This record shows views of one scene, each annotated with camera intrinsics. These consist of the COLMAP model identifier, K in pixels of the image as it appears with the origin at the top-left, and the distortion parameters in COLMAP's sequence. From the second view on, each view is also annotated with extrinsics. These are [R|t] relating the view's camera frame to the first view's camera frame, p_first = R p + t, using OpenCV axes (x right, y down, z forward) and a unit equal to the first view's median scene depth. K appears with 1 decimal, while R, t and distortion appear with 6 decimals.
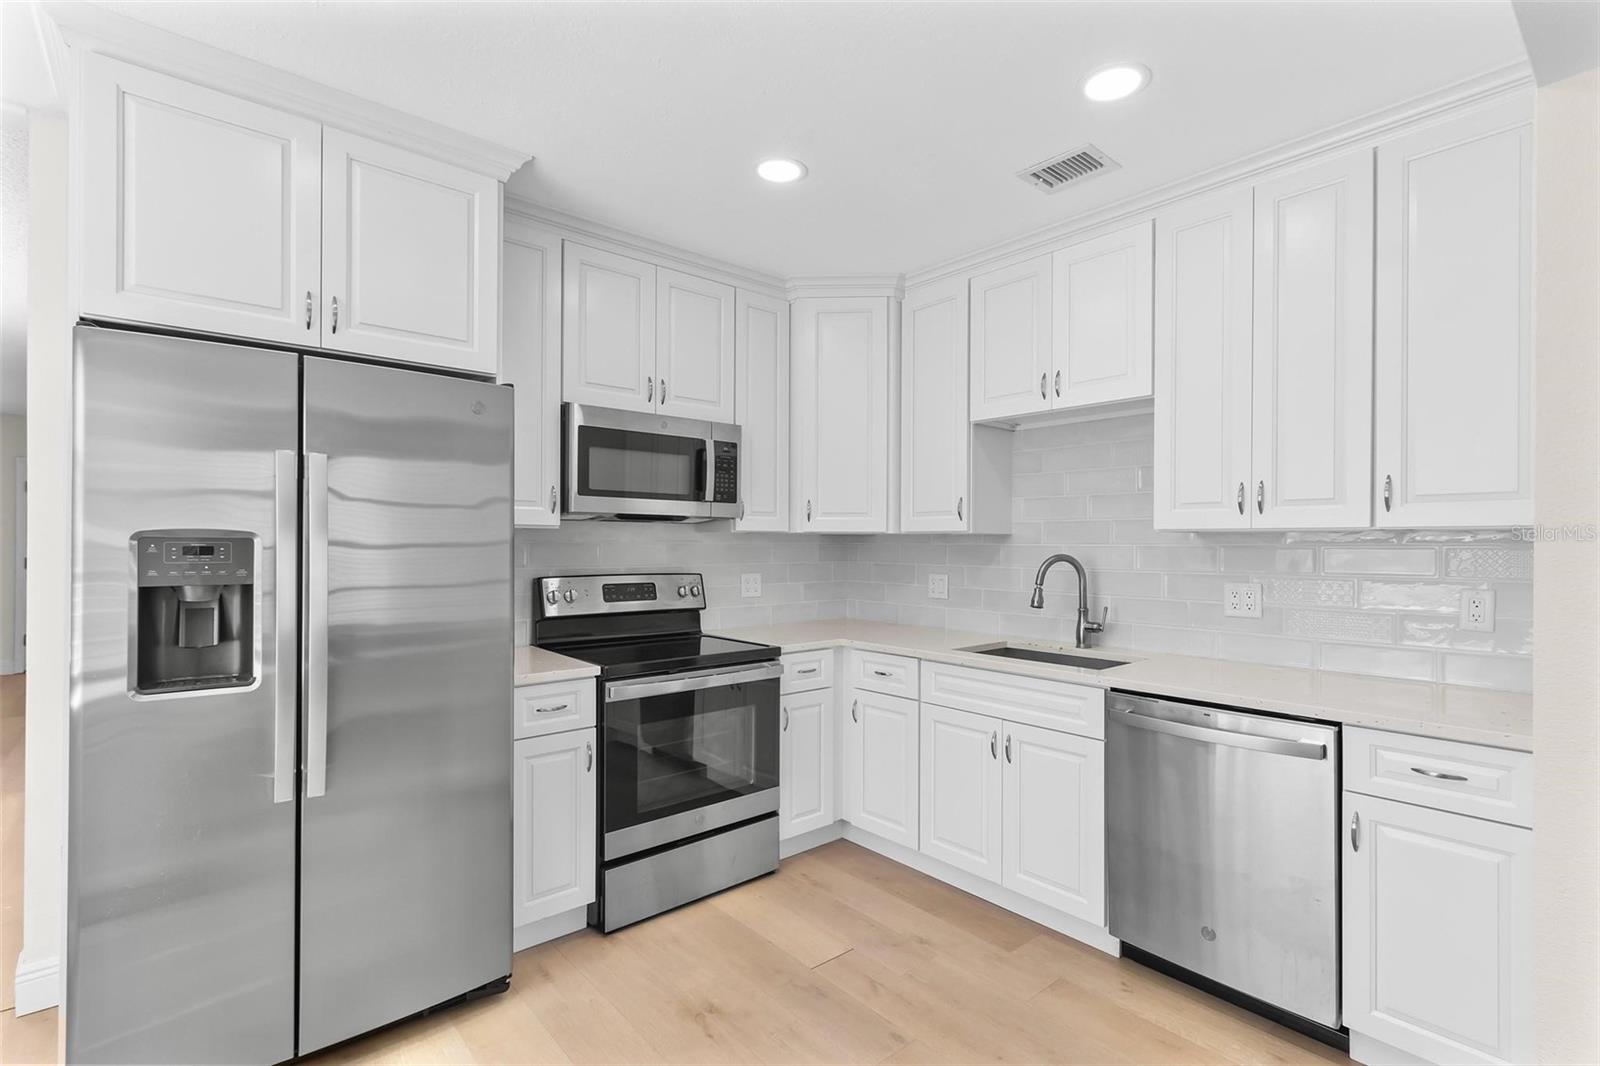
lens RADIAL K [[751.7, 0, 811.3], [0, 751.7, 541.9], [0, 0, 1]] dist [0.013629, 0.000830]
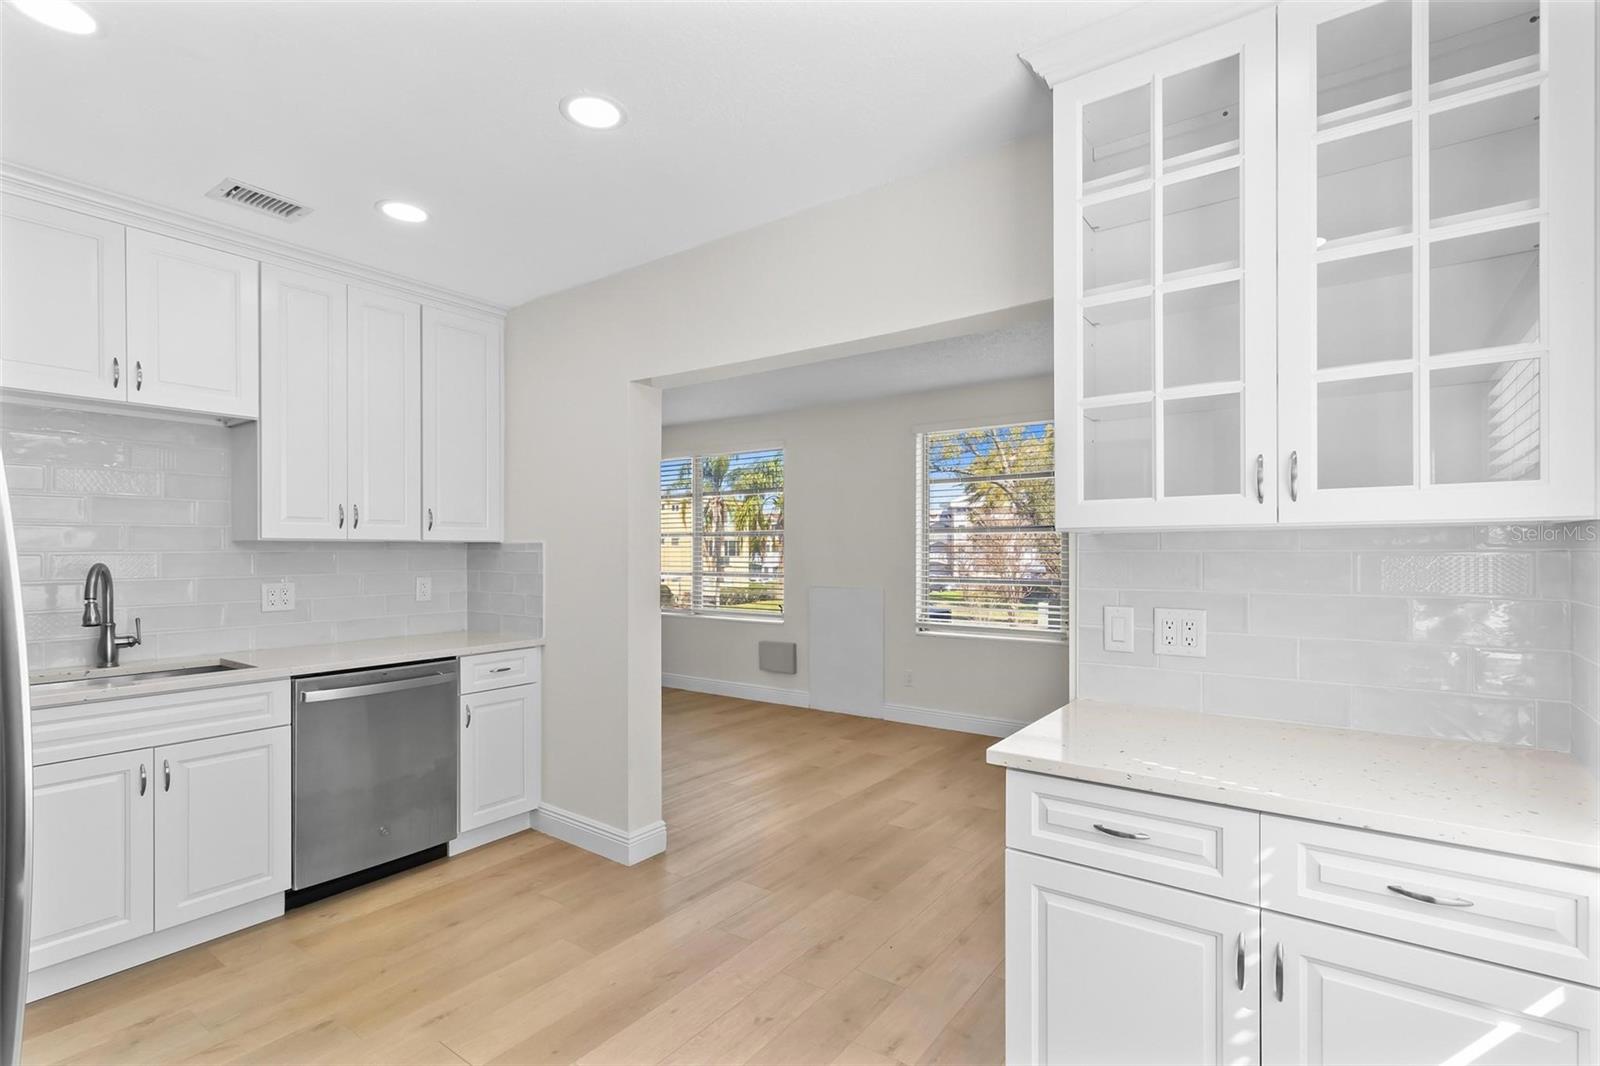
lens RADIAL K [[751.7, 0, 799.6], [0, 751.7, 549.3], [0, 0, 1]] dist [0.013629, 0.000830]
pose [[-0.218181, 0.000761, 0.975908, -0.735233], [0.000675, 1.000000, -0.000629, 0.001101], [-0.975908, 0.000522, -0.218182, 0.411423]]
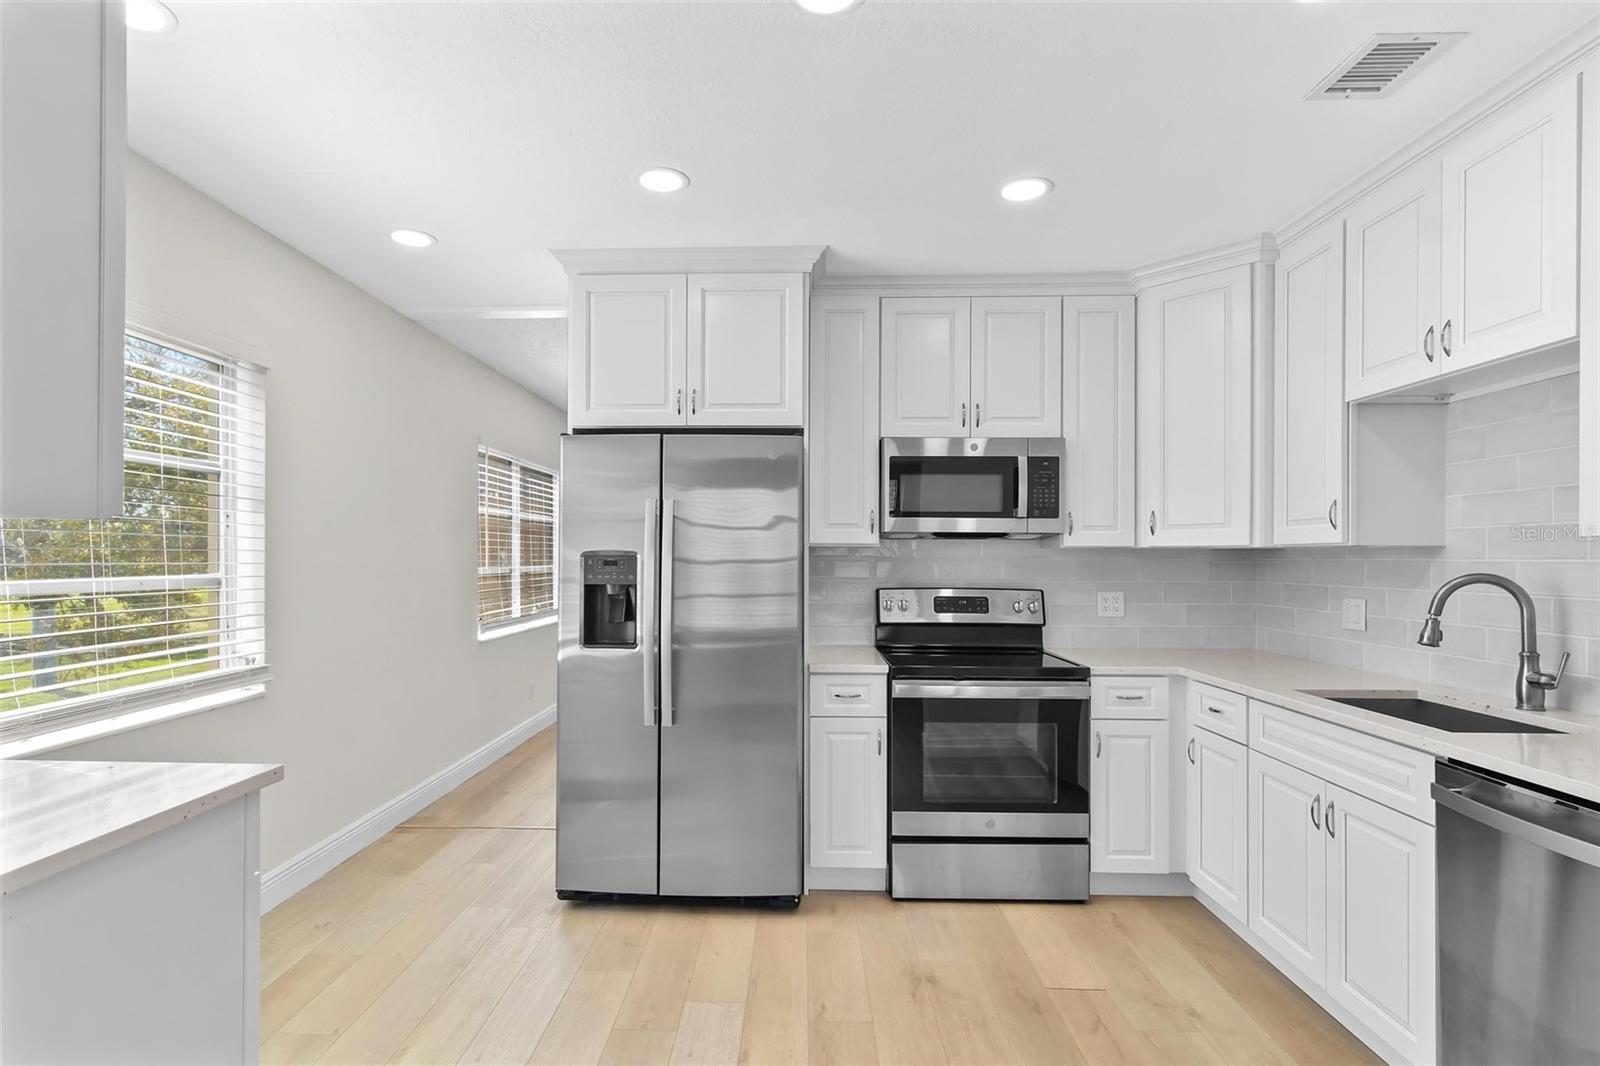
lens RADIAL K [[751.7, 0, 736.5], [0, 751.7, 556.0], [0, 0, 1]] dist [0.013629, 0.000830]
pose [[0.735194, -0.004006, -0.677845, 0.313588], [0.001317, 0.999989, -0.004482, 0.002291], [0.677856, 0.002402, 0.735191, -0.004939]]
